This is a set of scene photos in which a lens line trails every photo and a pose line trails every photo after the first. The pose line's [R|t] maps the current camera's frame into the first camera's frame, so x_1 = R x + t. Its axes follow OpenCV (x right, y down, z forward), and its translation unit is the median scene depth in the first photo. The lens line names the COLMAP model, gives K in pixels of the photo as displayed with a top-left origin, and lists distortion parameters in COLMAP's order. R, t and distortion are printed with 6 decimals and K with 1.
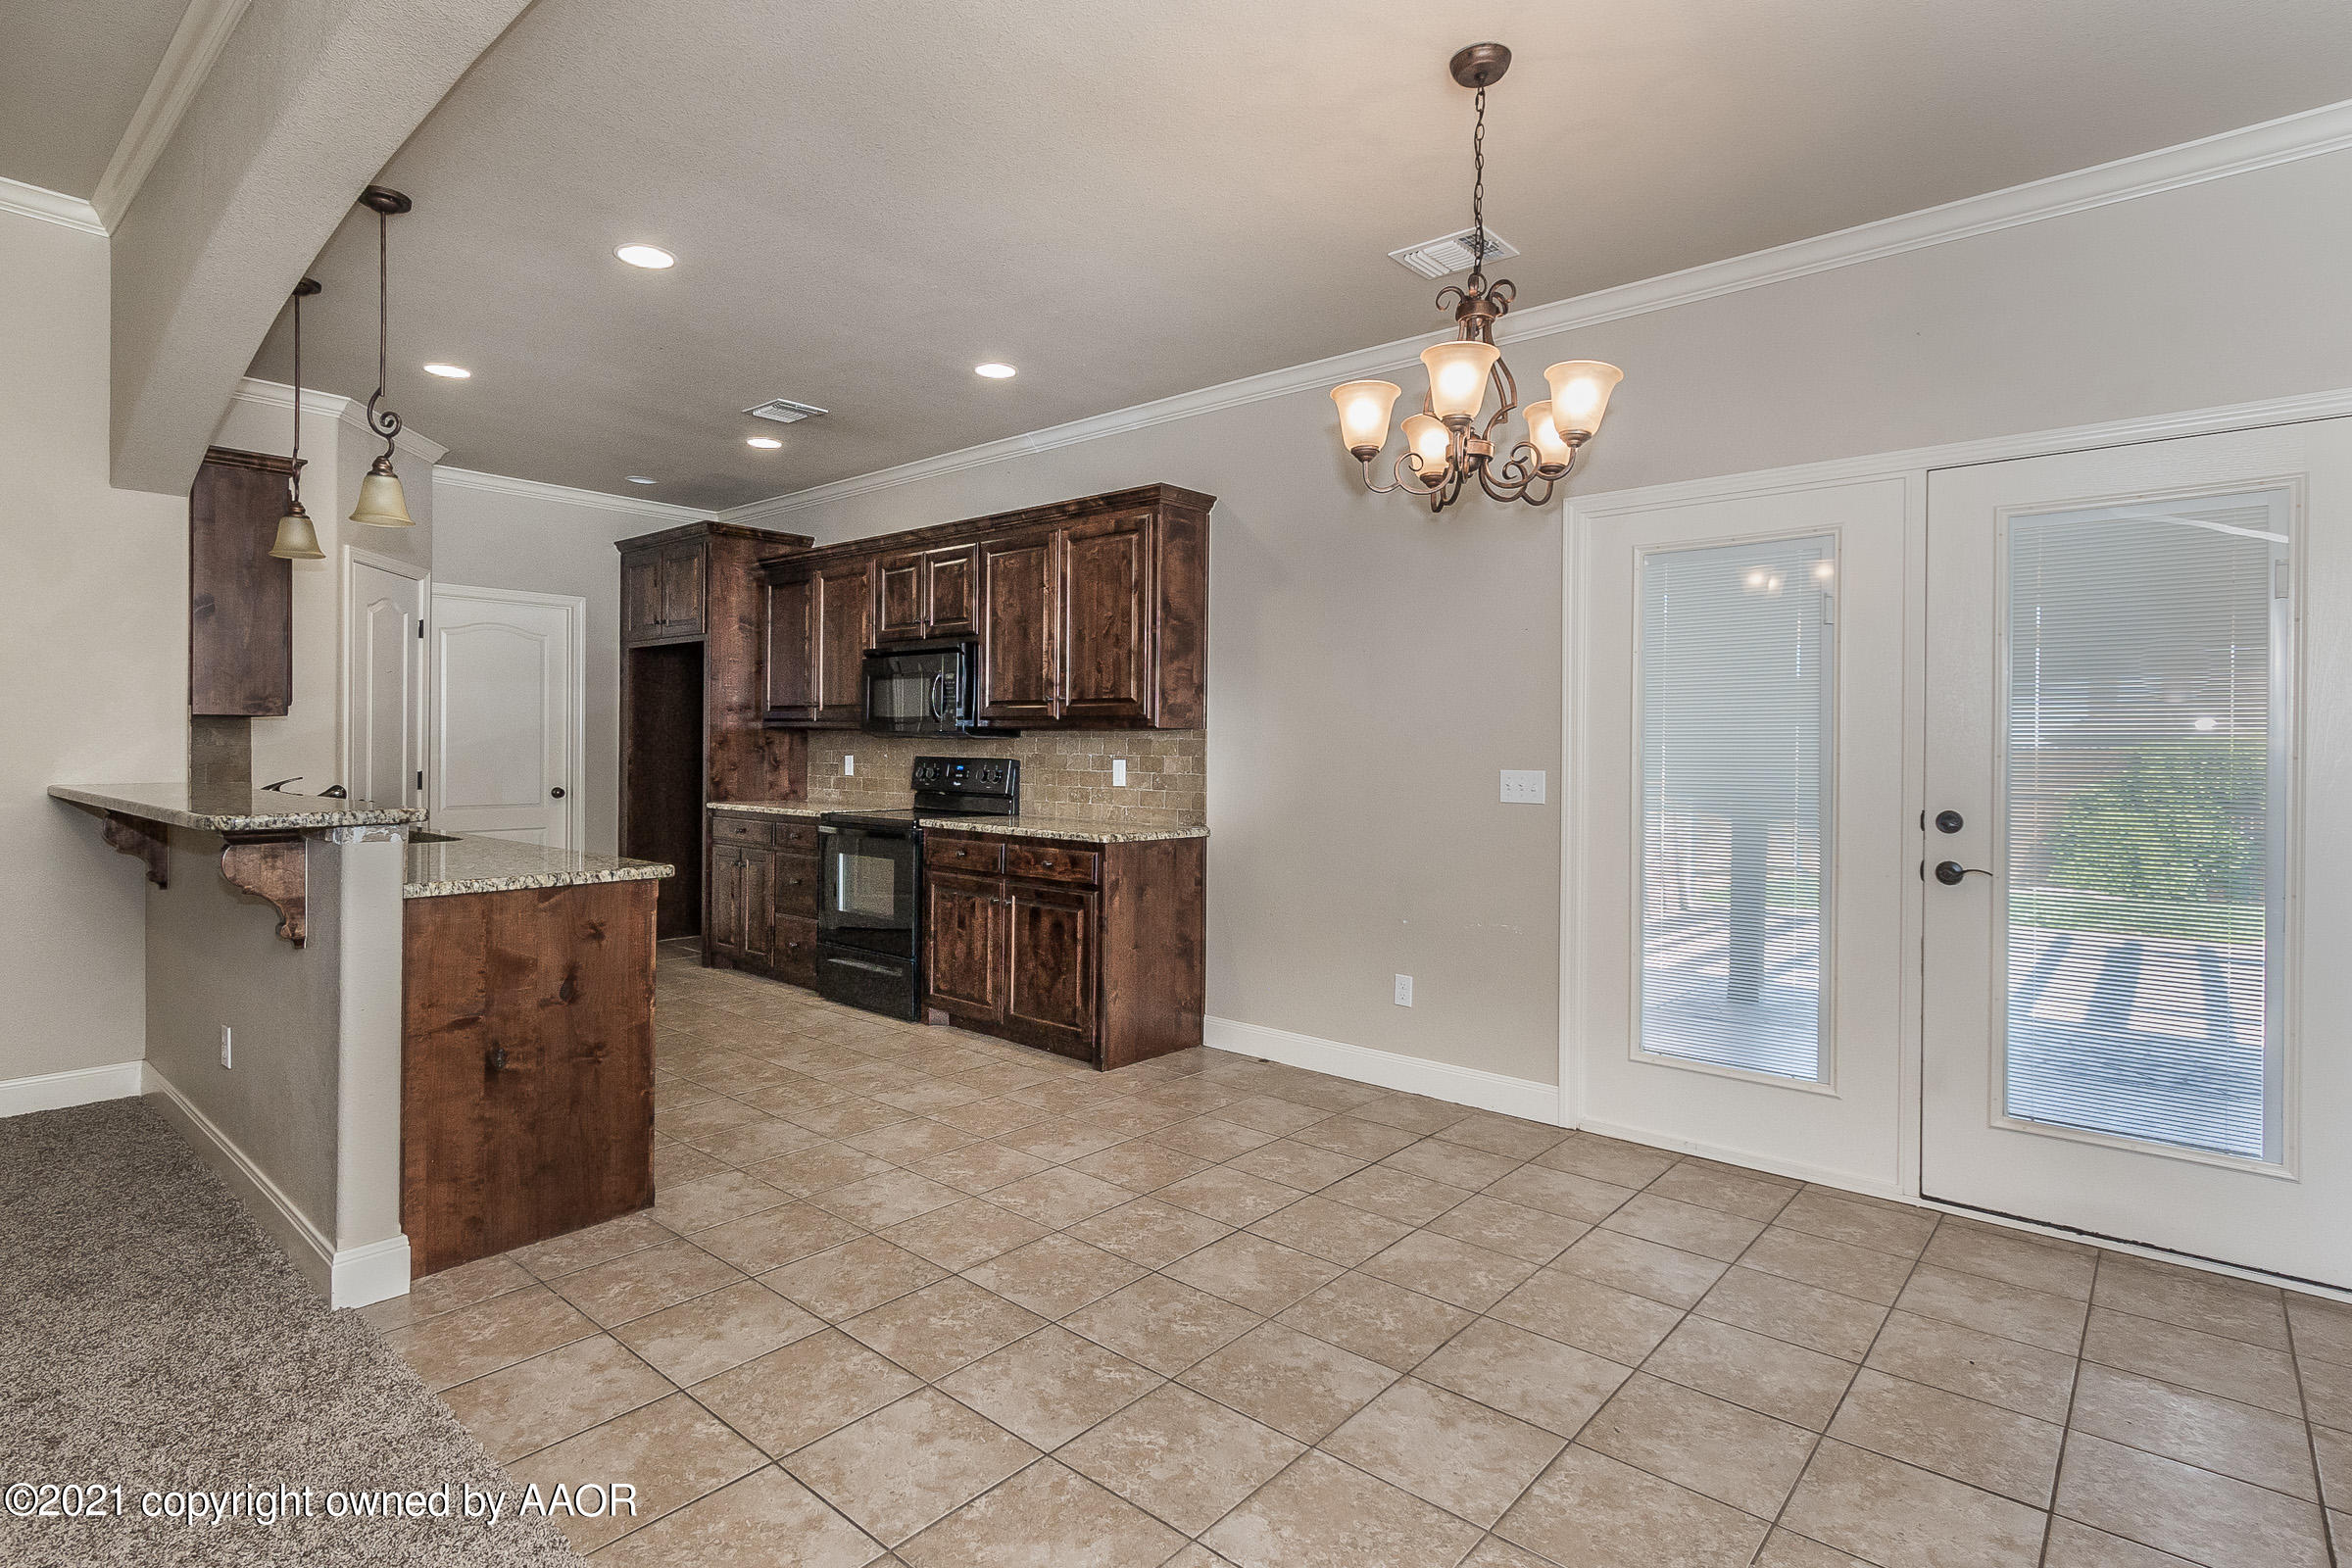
lens RADIAL K [[1178.3, 0, 1161.8], [0, 1178.3, 749.4], [0, 0, 1]] dist [-0.000230, -0.000369]
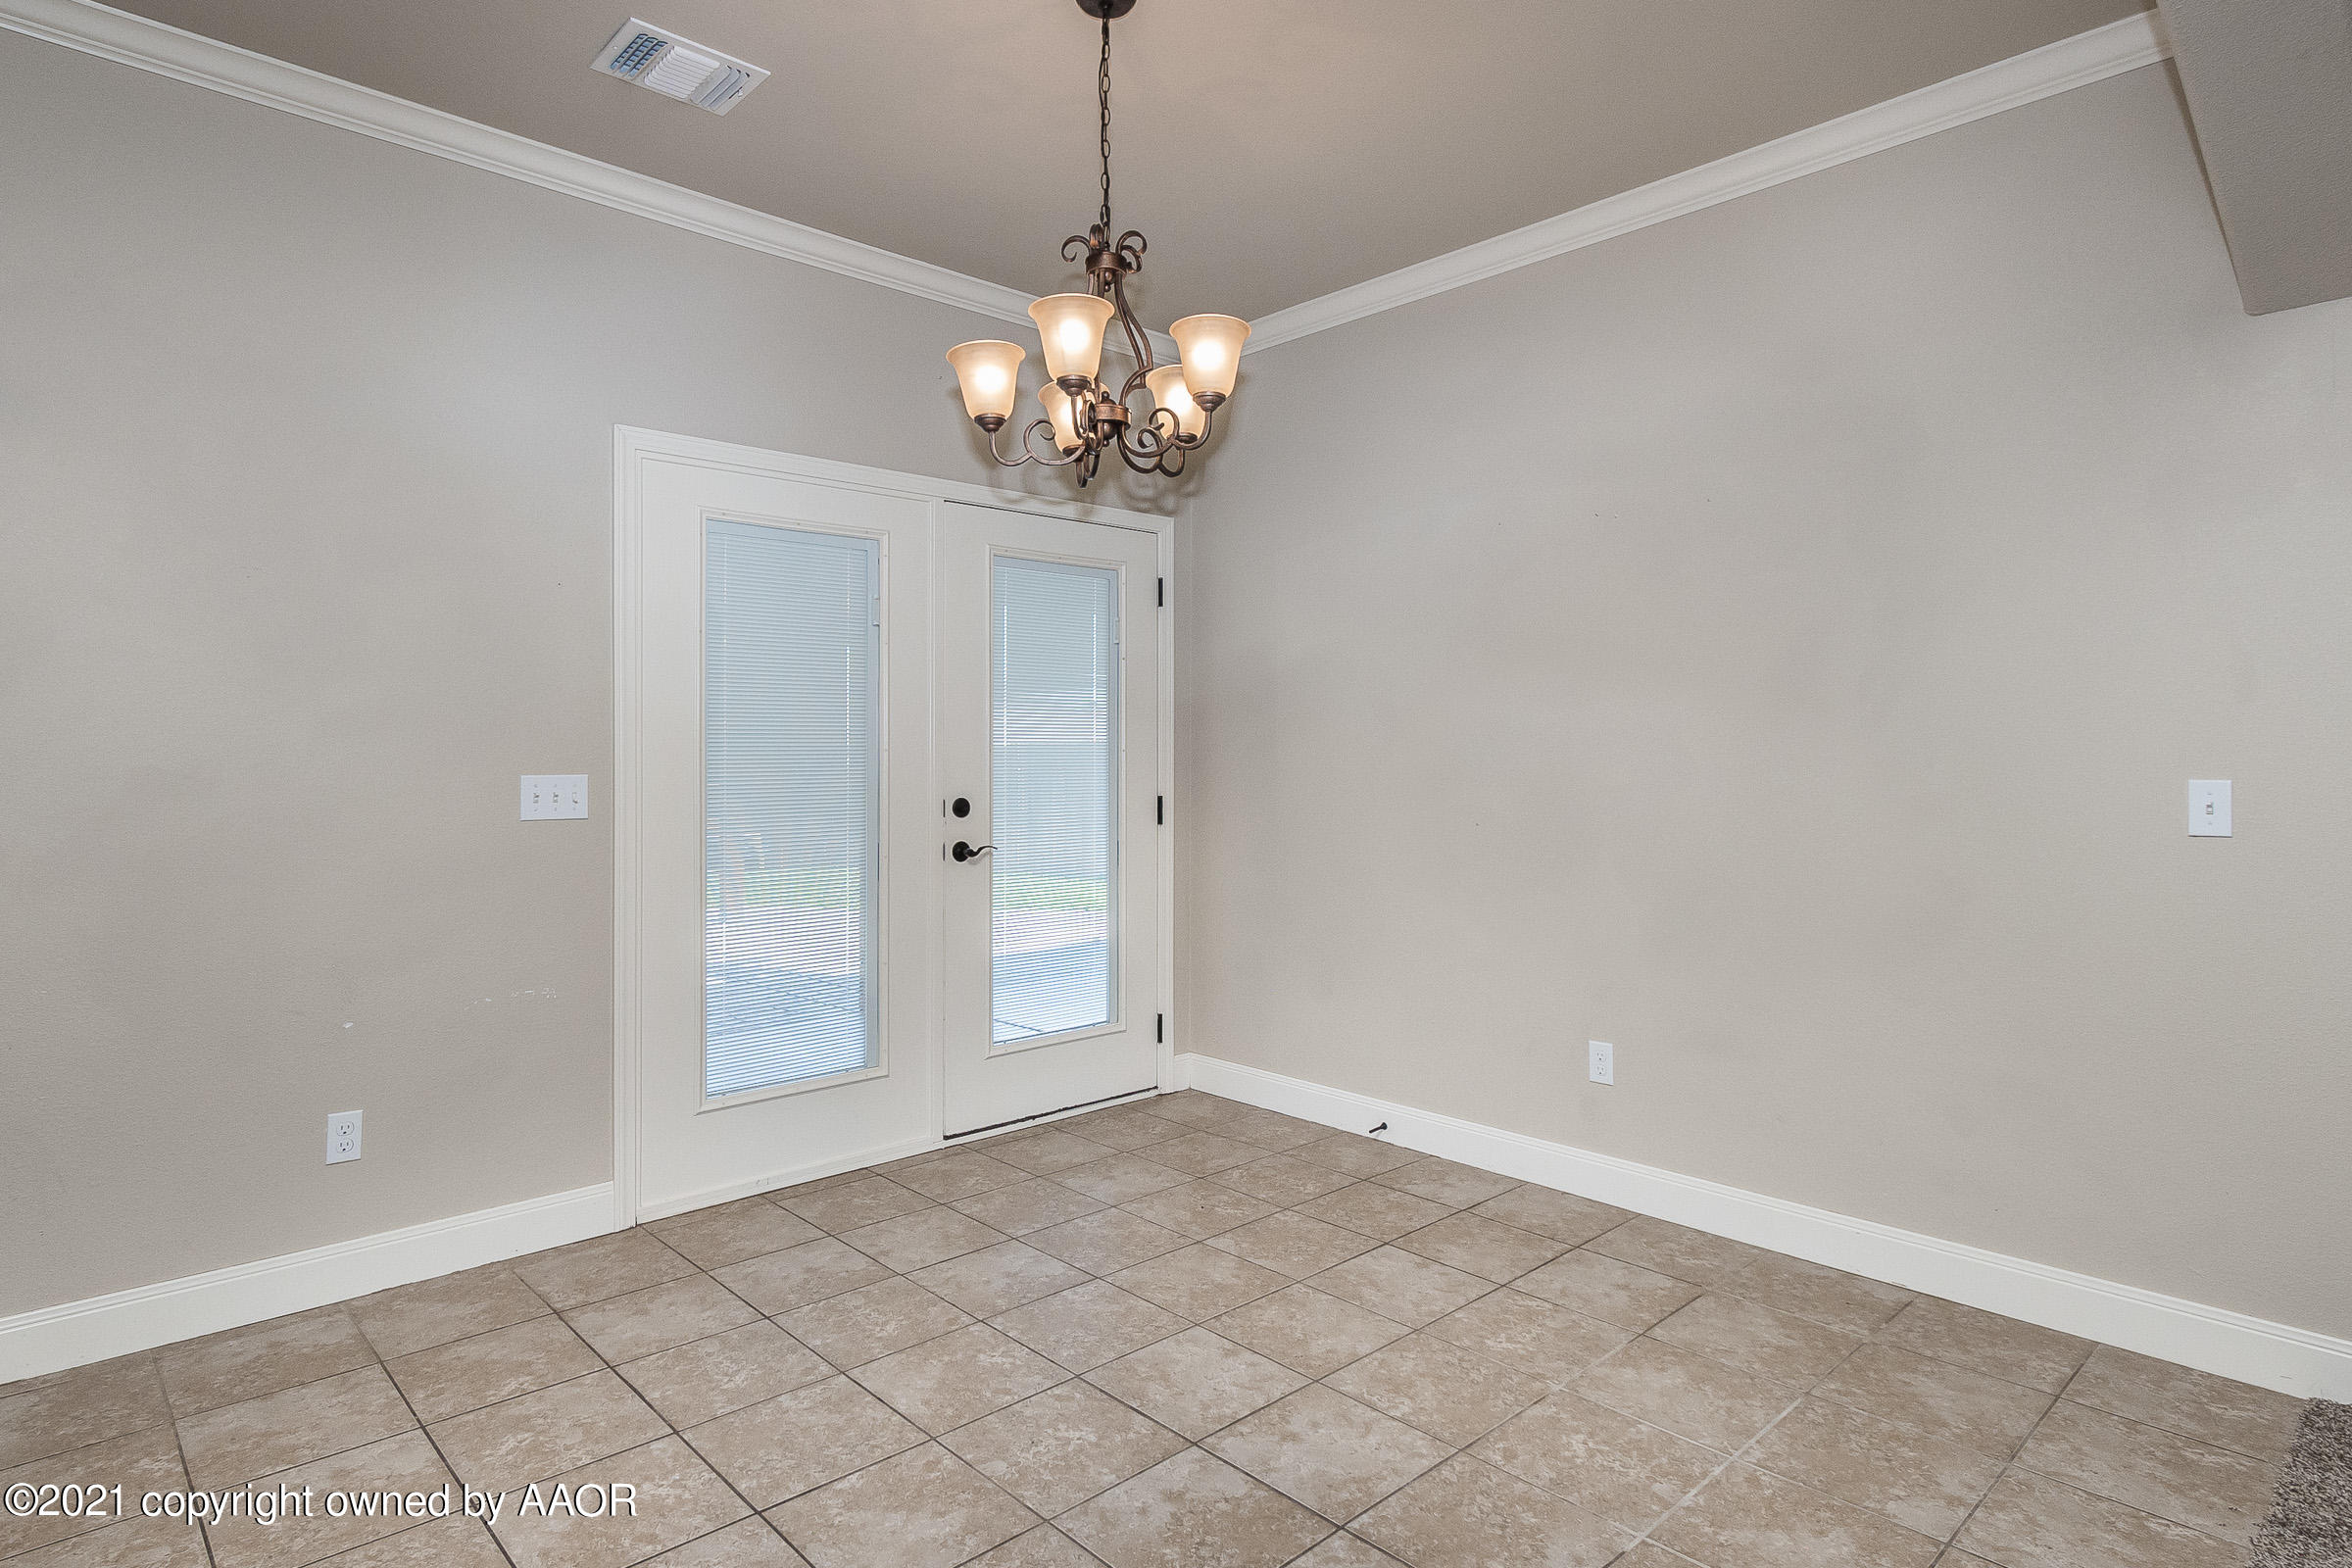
lens RADIAL K [[1253.0, 0, 1168.6], [0, 1253.0, 752.8], [0, 0, 1]] dist [0.013106, -0.000349]
pose [[0.103699, -0.009856, 0.994560, -0.491702], [-0.000878, 0.999950, 0.010001, -0.004602], [-0.994608, -0.001910, 0.103685, 0.608357]]
